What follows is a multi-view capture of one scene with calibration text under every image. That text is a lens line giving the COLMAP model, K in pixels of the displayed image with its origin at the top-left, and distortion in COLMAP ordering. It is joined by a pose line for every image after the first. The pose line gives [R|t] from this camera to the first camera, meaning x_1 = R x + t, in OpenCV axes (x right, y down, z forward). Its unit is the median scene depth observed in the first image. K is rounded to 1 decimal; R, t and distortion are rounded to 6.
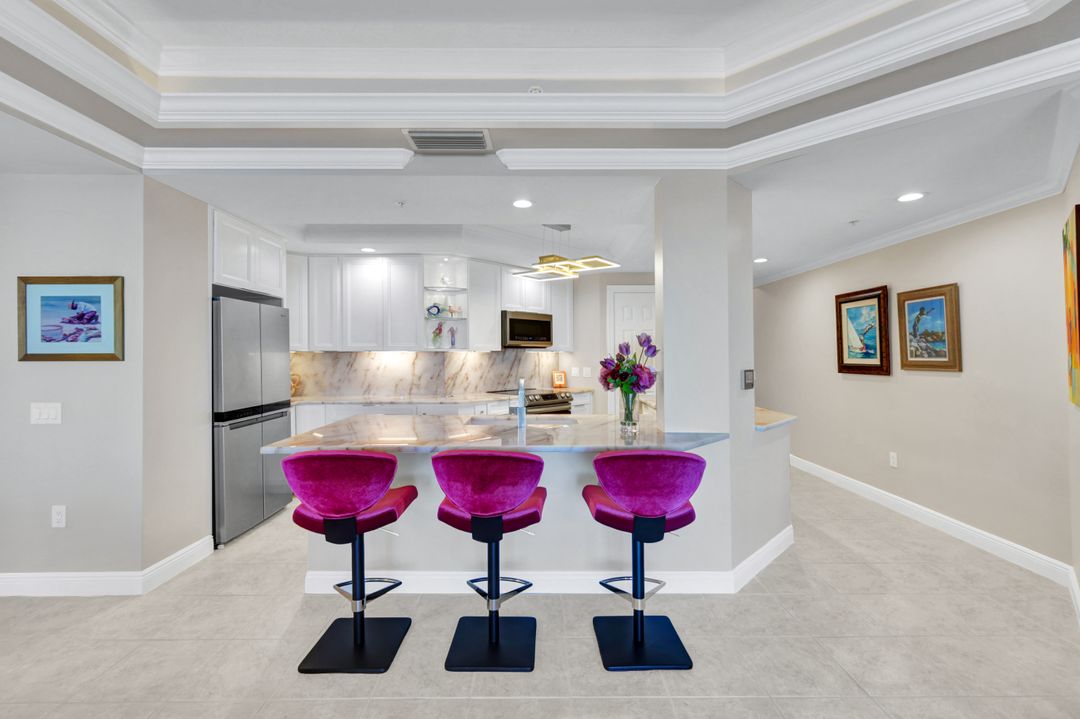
lens RADIAL K [[471.7, 0, 539.1], [0, 471.7, 350.5], [0, 0, 1]] dist [0.002749, 0.000121]
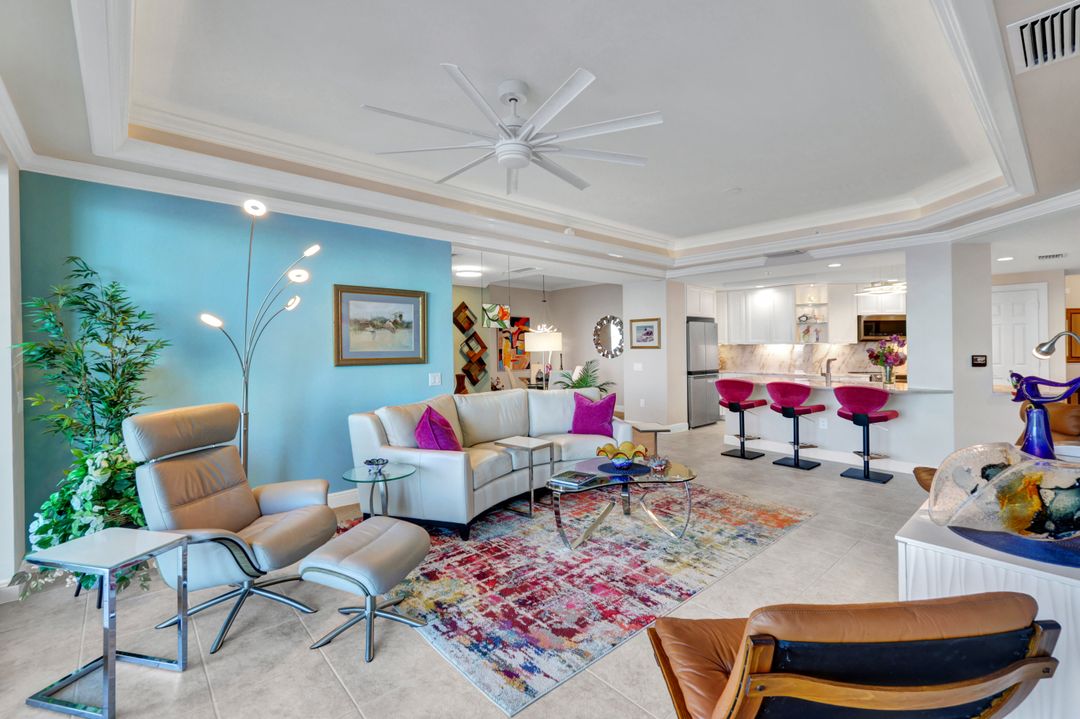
lens RADIAL K [[472.7, 0, 542.0], [0, 472.7, 344.5], [0, 0, 1]] dist [0.003376, -0.000013]
pose [[0.660939, -0.004511, -0.750426, 0.432169], [0.008092, 0.999967, 0.001116, -0.006818], [0.750396, -0.006810, 0.660954, -0.792933]]
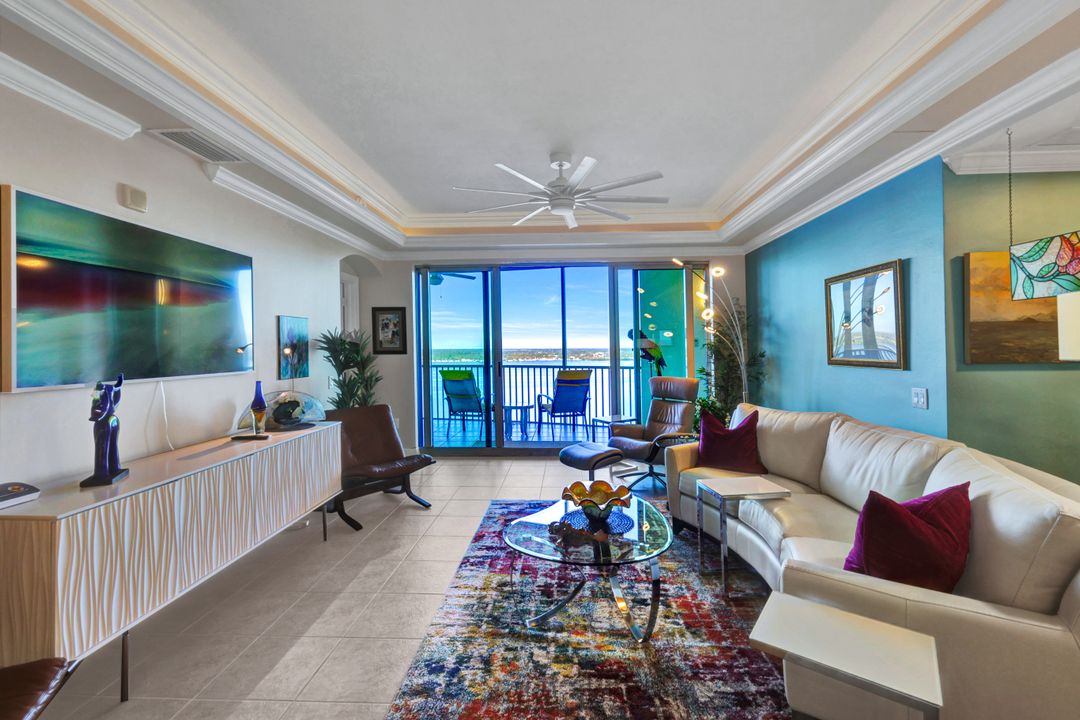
lens RADIAL K [[470.0, 0, 543.6], [0, 470.0, 344.6], [0, 0, 1]] dist [0.002055, 0.000278]
pose [[-0.998426, 0.006941, 0.055649, -0.033339], [0.006288, 0.999909, -0.011915, 0.002727], [-0.055726, -0.011547, -0.998379, 0.370696]]
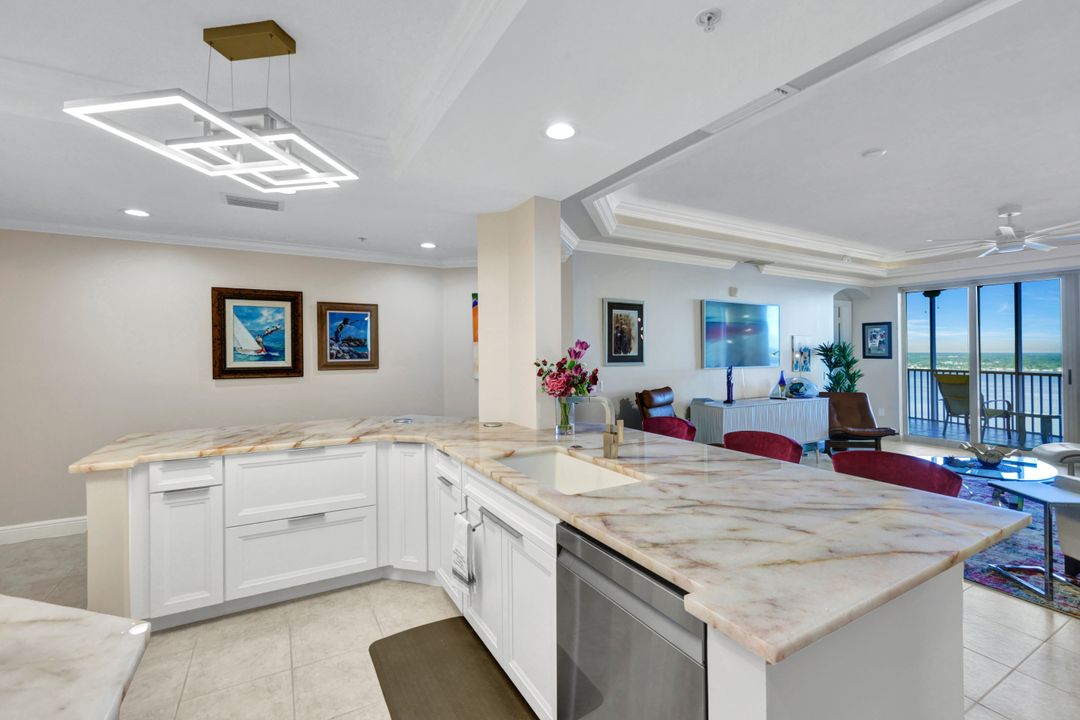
lens RADIAL K [[470.0, 0, 543.6], [0, 470.0, 344.6], [0, 0, 1]] dist [0.002055, 0.000278]
pose [[-0.490619, 0.011865, 0.871294, -0.417066], [-0.005611, 0.999844, -0.016775, -0.004059], [-0.871356, -0.013119, -0.490475, 0.962733]]
